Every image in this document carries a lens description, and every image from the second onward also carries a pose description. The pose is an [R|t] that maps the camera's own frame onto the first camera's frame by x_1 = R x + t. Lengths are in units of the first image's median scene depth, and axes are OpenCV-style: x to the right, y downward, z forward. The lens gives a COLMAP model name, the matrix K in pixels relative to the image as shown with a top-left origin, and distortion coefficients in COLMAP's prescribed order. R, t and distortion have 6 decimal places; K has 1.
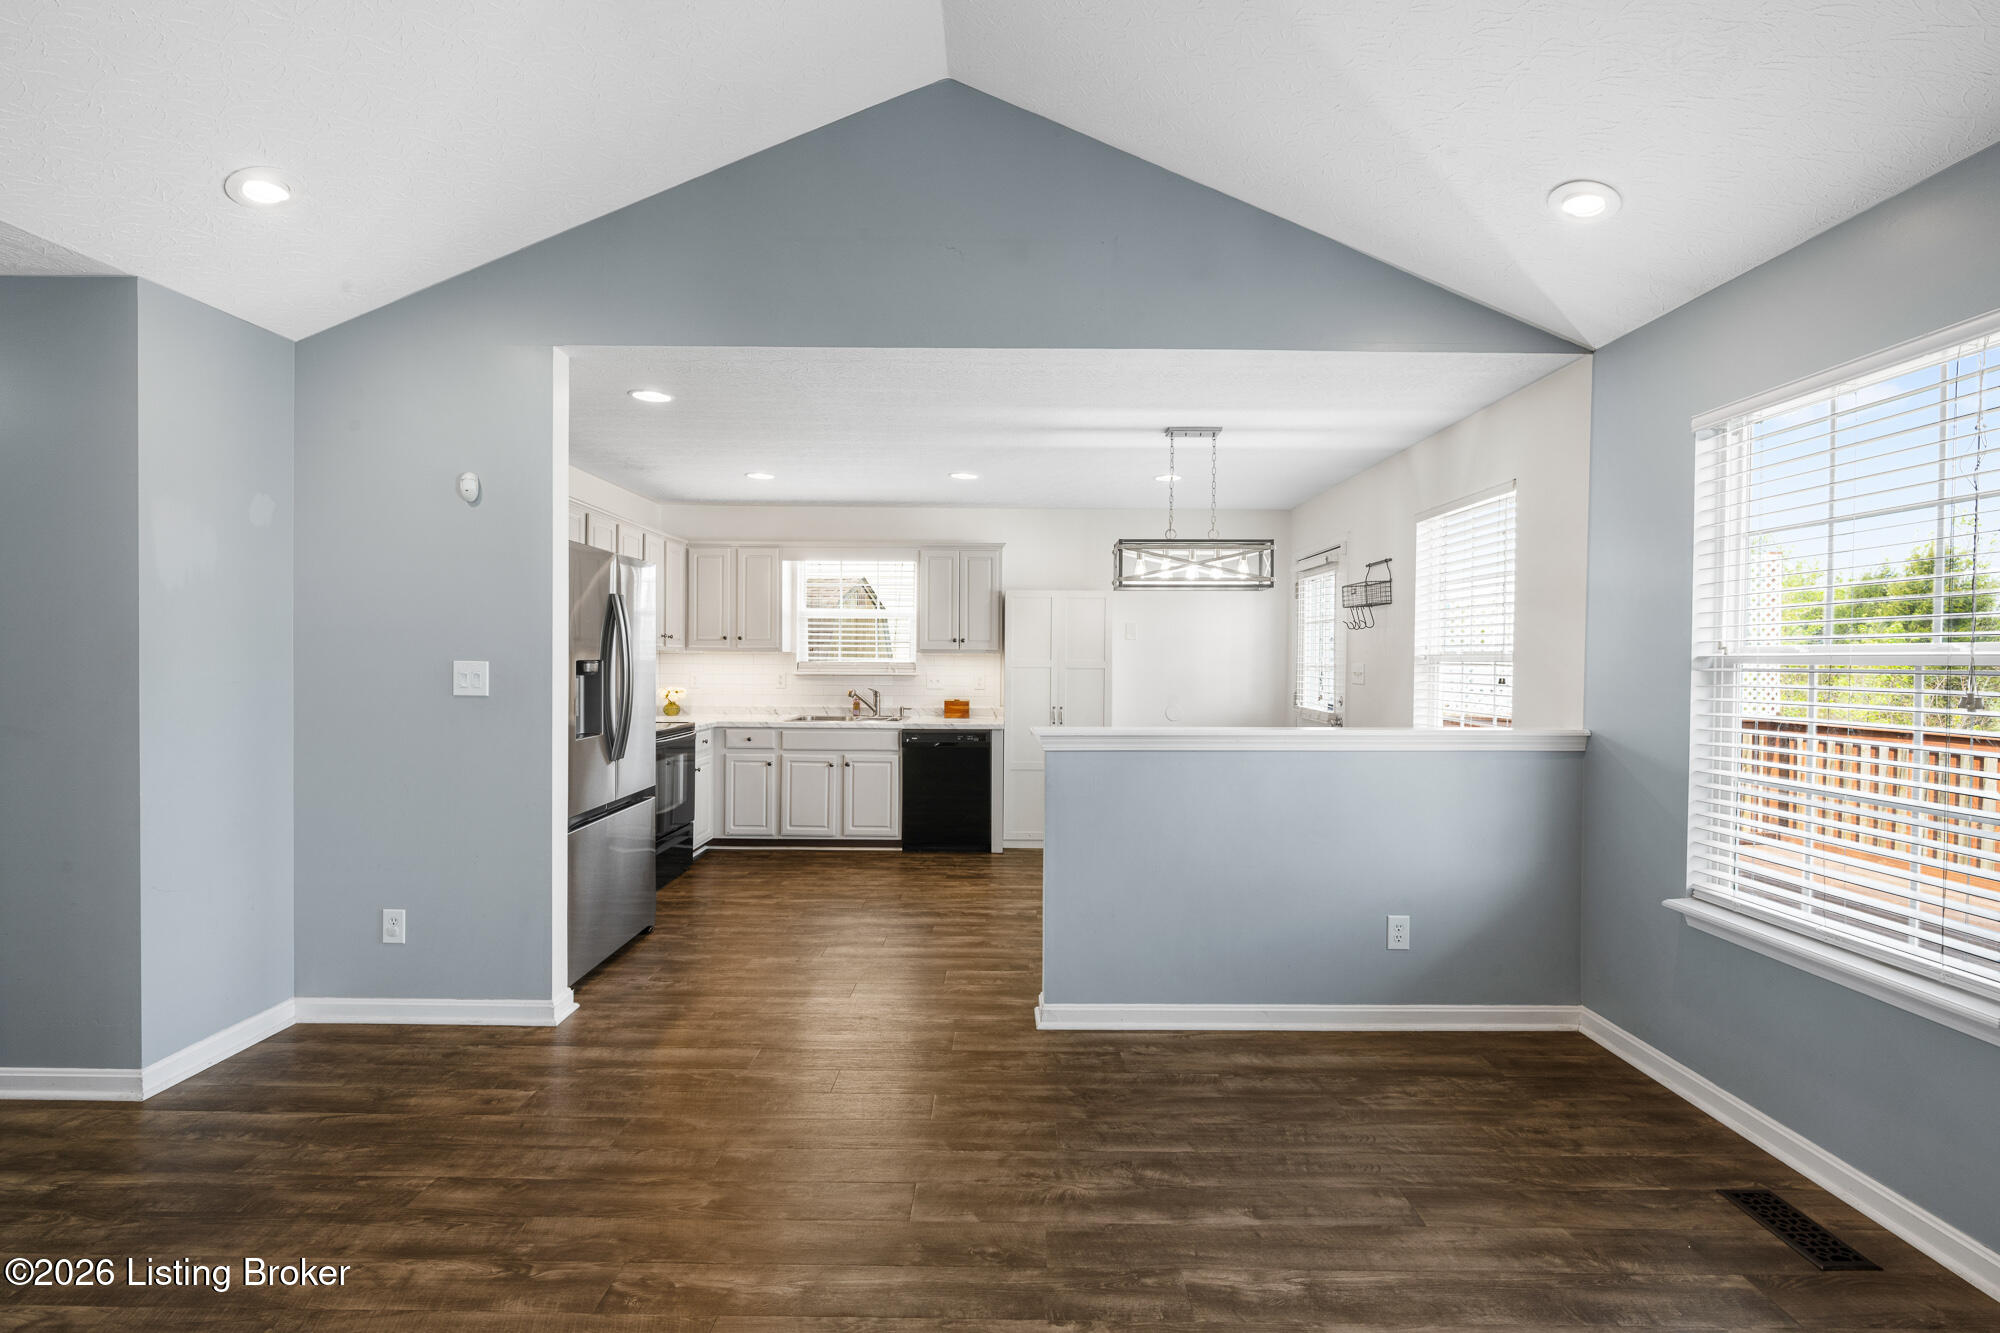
lens RADIAL K [[842.1, 0, 1008.0], [0, 842.1, 675.2], [0, 0, 1]] dist [0.000302, -0.000531]
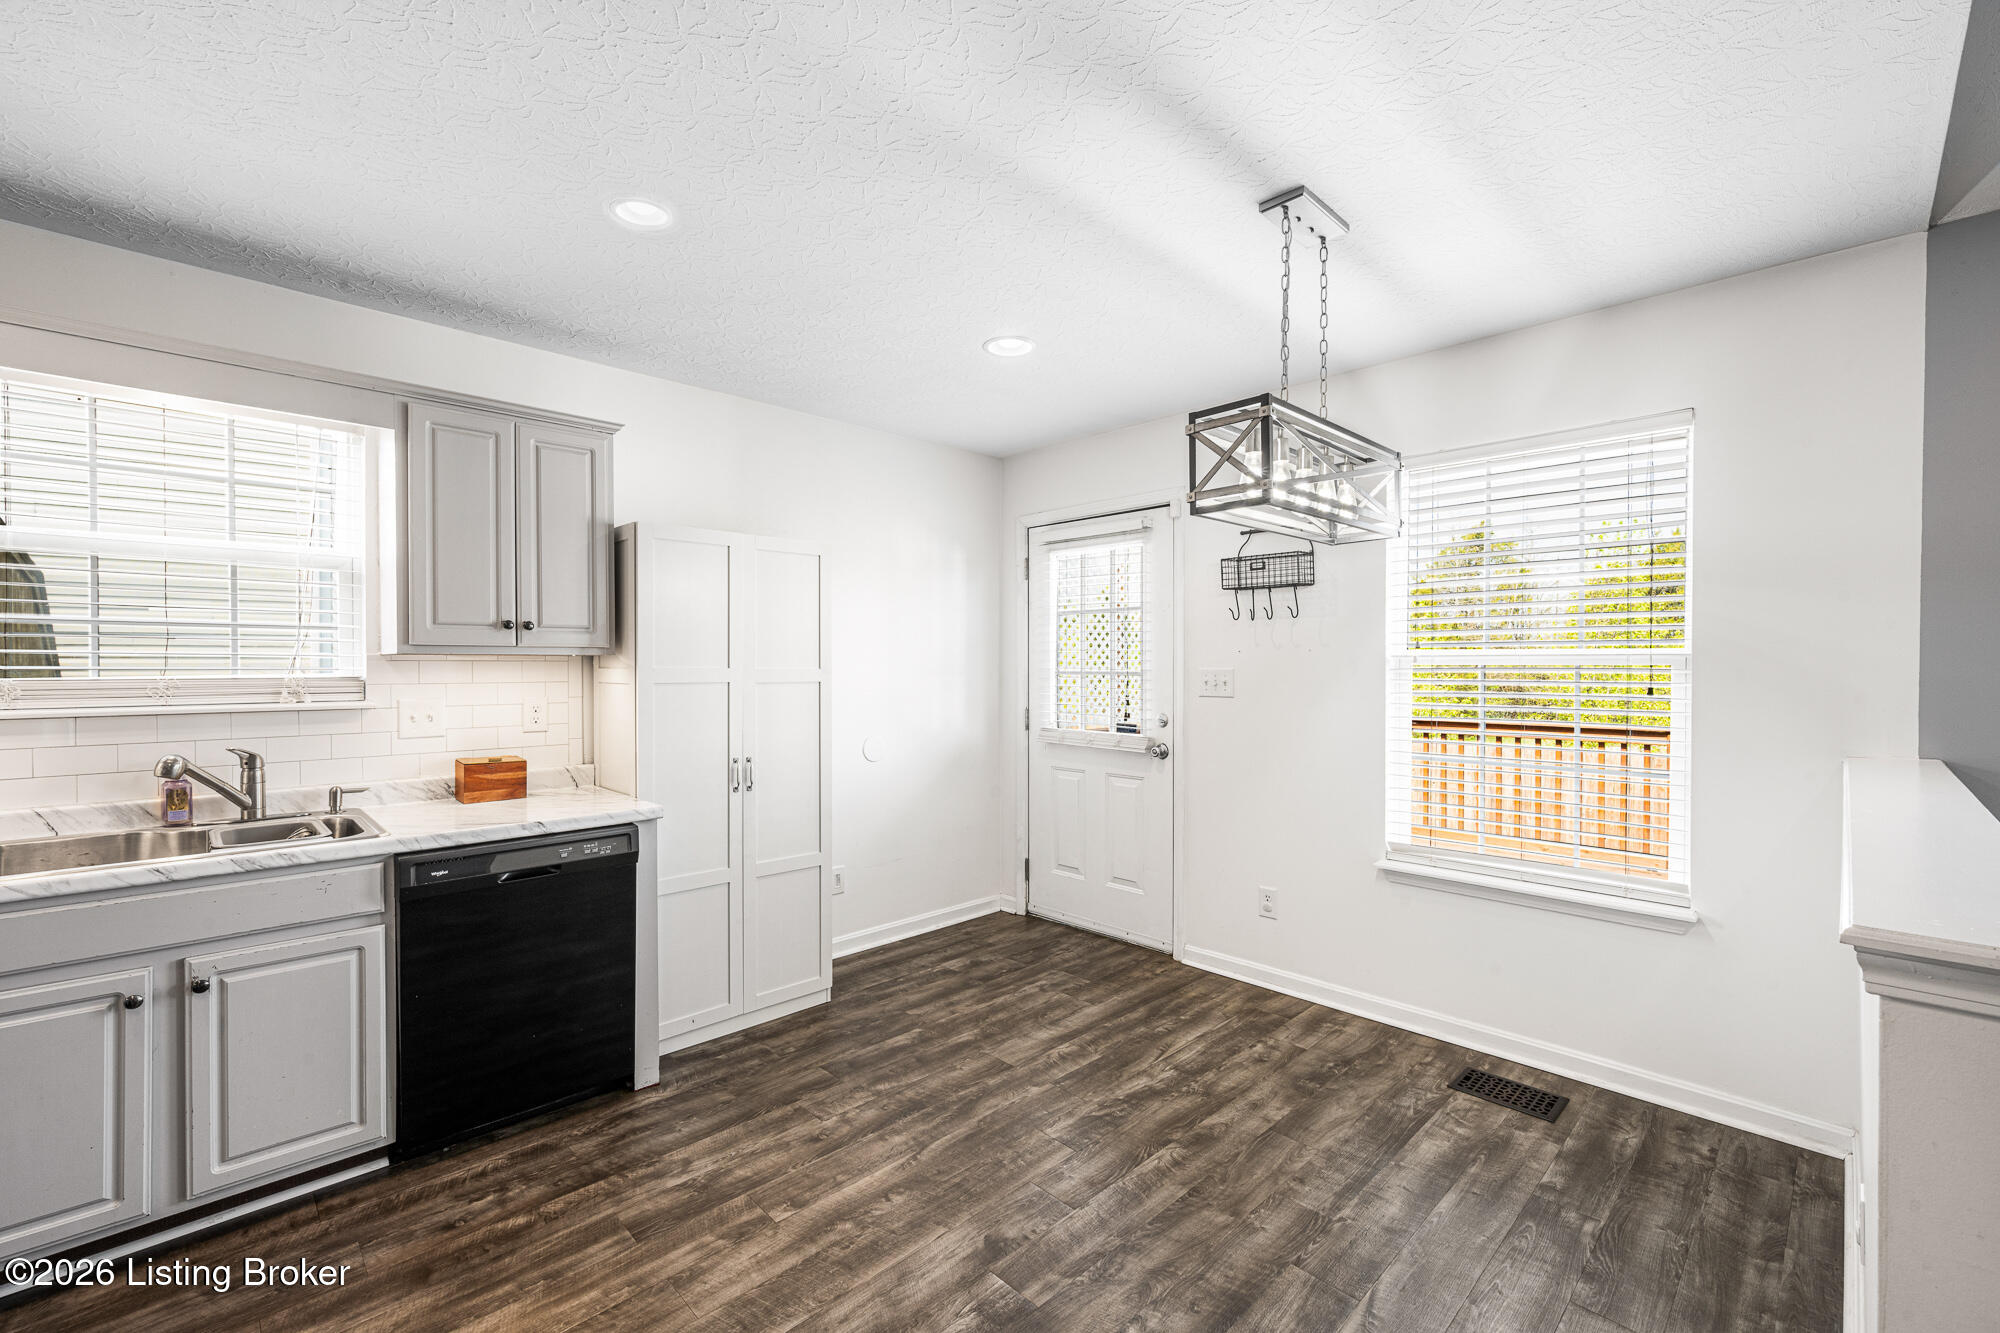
lens RADIAL K [[831.0, 0, 989.7], [0, 831.0, 671.7], [0, 0, 1]] dist [-0.003287, 0.000509]
pose [[0.722230, -0.014082, 0.691509, -0.270024], [0.019686, 0.999806, -0.000201, -0.017903], [-0.691372, 0.013758, 0.722368, 0.775110]]
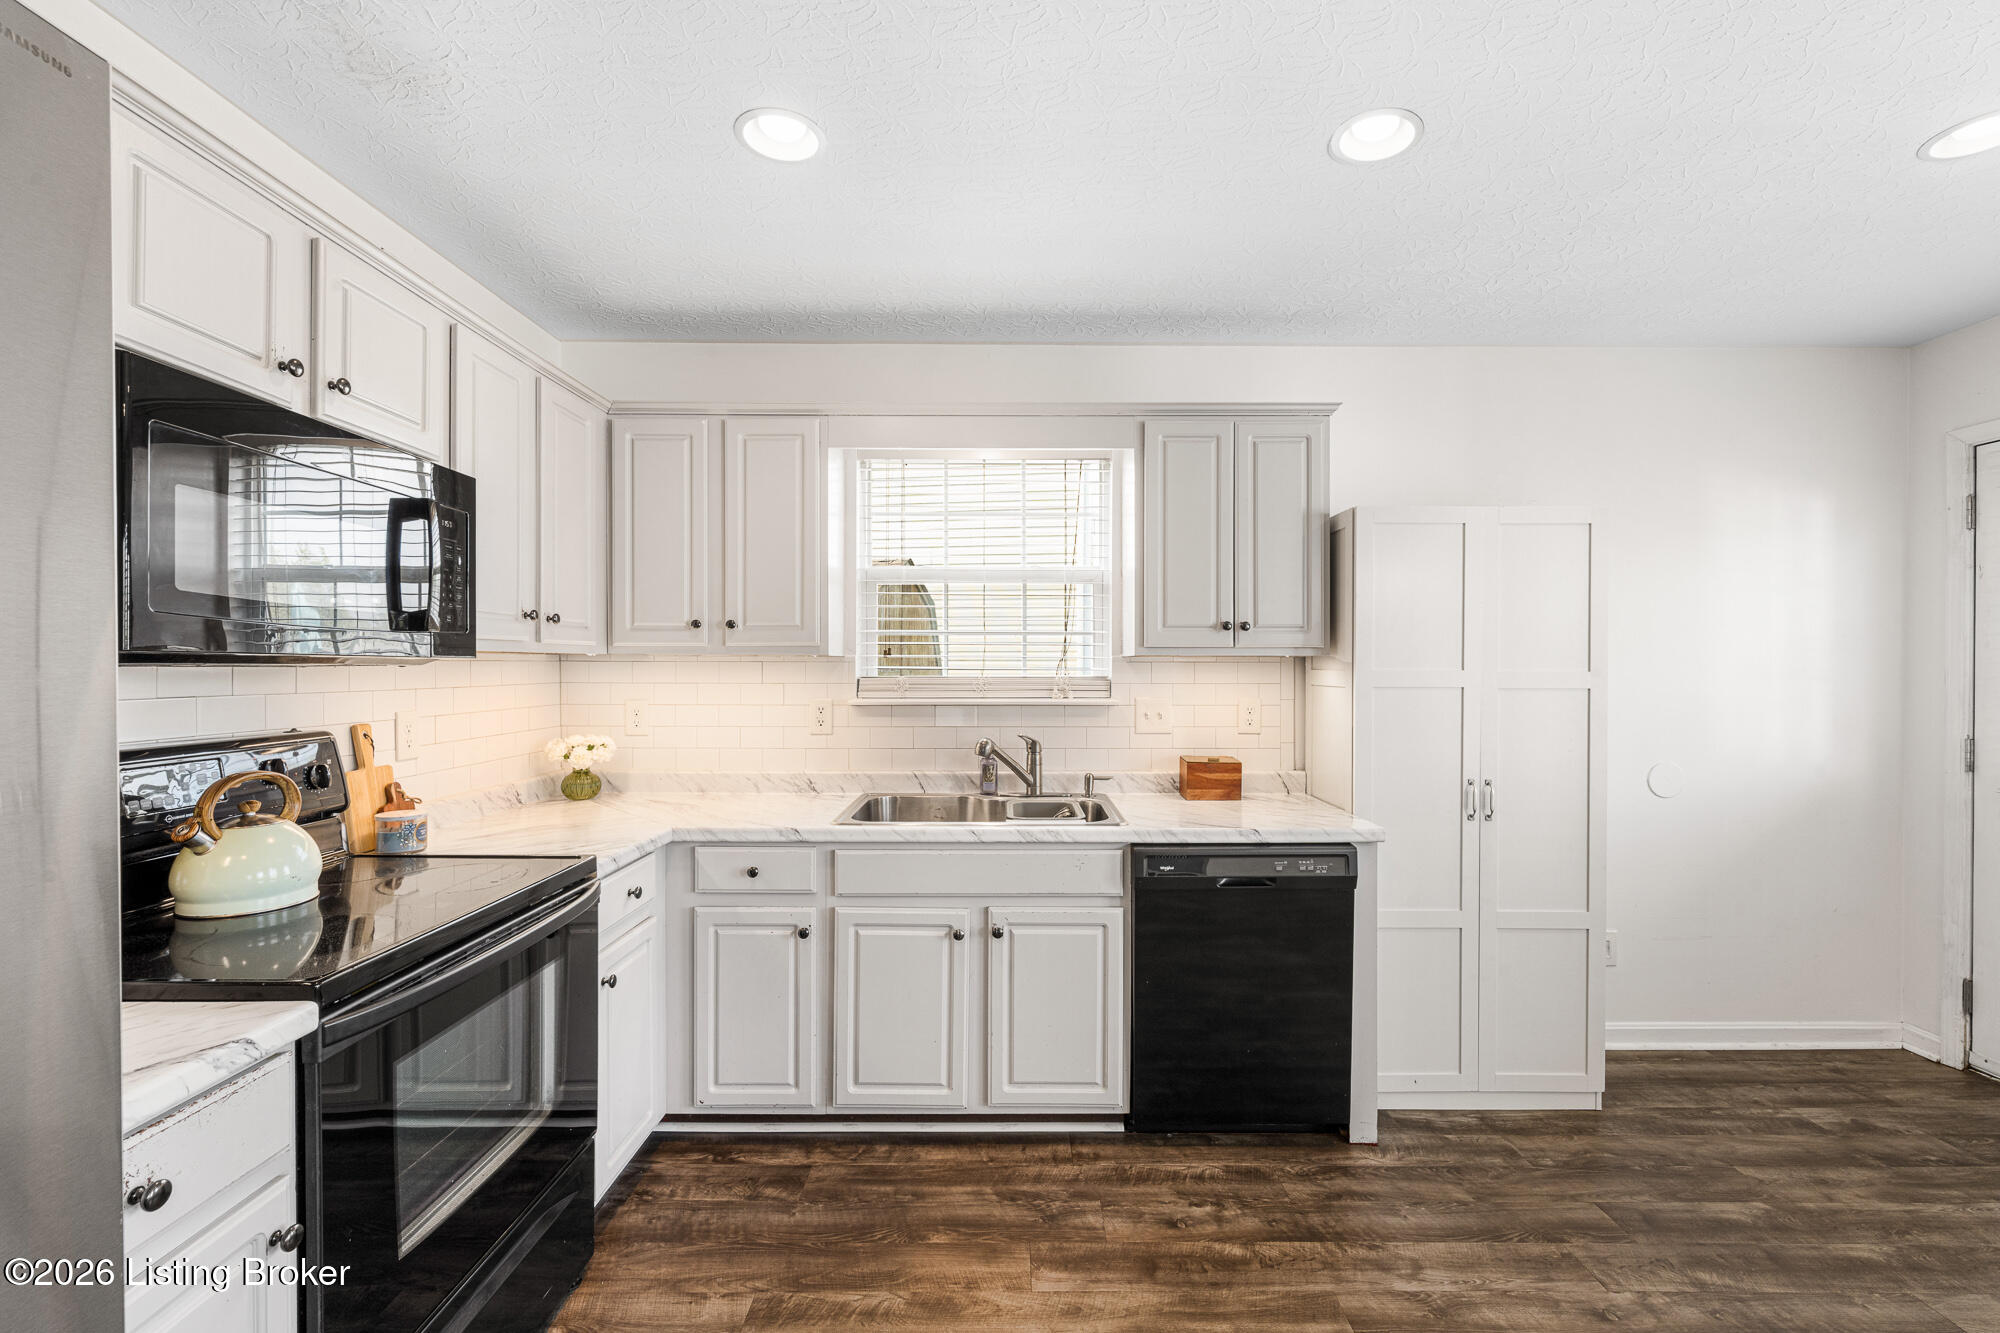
lens RADIAL K [[831.0, 0, 1014.9], [0, 831.0, 673.1], [0, 0, 1]] dist [-0.003287, 0.000509]
pose [[0.999976, -0.006952, 0.000052, -0.258117], [0.006952, 0.999909, -0.011568, -0.019040], [0.000029, 0.011568, 0.999933, 0.855984]]
